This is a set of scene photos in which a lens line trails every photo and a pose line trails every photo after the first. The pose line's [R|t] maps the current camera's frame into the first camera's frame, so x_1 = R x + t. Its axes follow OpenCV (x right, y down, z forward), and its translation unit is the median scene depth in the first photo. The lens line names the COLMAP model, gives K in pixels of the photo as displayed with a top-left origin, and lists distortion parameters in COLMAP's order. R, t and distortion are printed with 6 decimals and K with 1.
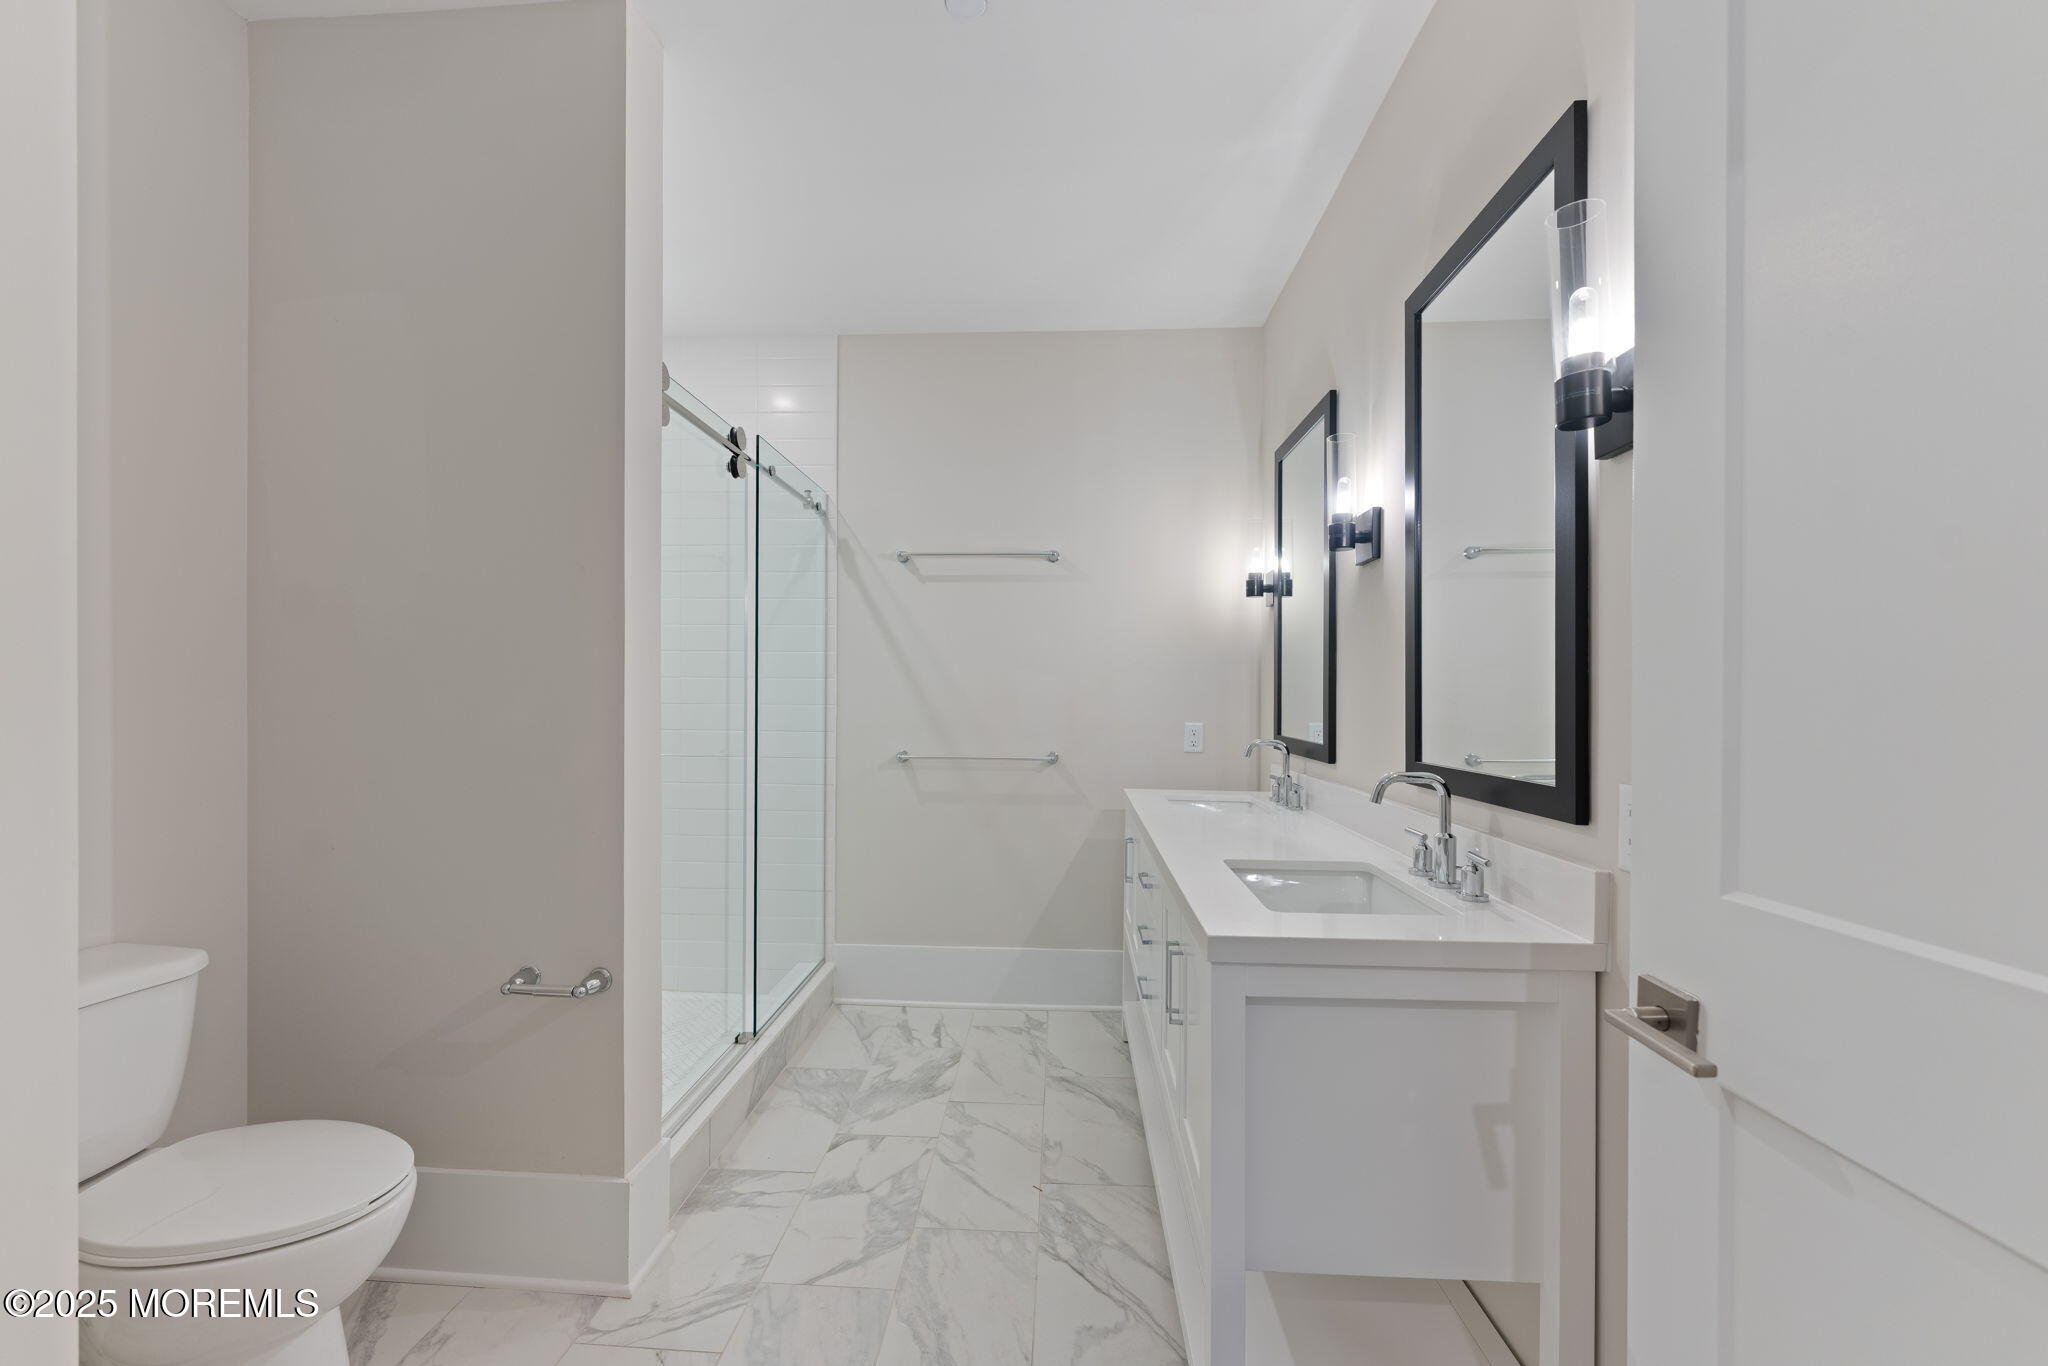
lens RADIAL K [[824.9, 0, 1020.4], [0, 824.9, 685.2], [0, 0, 1]] dist [0.001758, 0.000083]
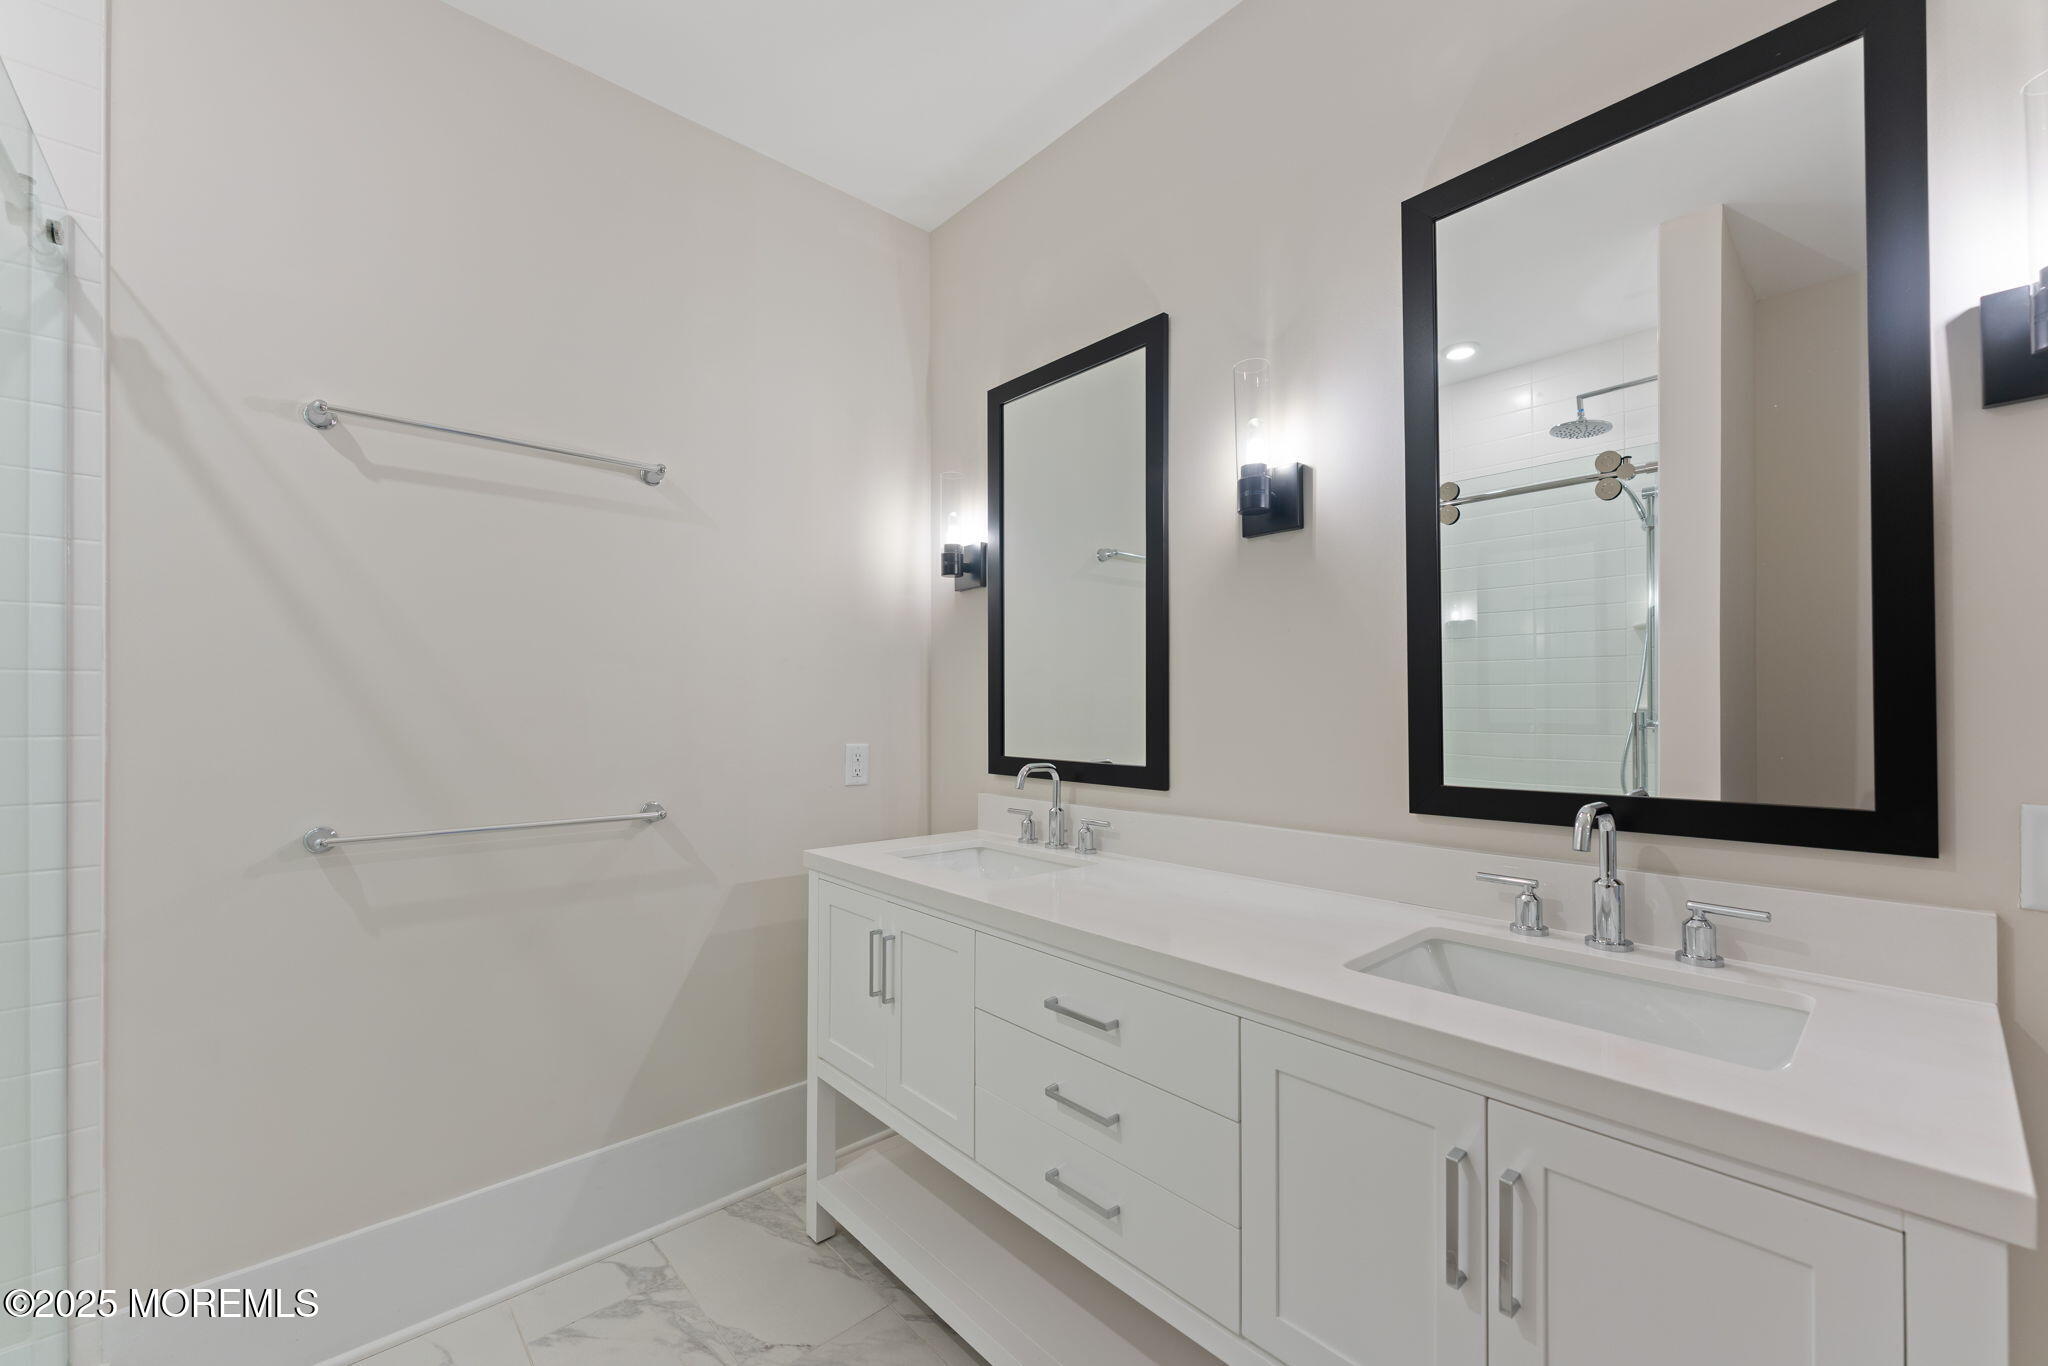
lens RADIAL K [[824.9, 0, 1022.3], [0, 824.9, 699.2], [0, 0, 1]] dist [0.001758, 0.000083]
pose [[0.705299, -0.002596, 0.708905, -0.204545], [-0.000656, 0.999990, 0.004316, 0.003660], [-0.708910, -0.003509, 0.705290, 0.406336]]
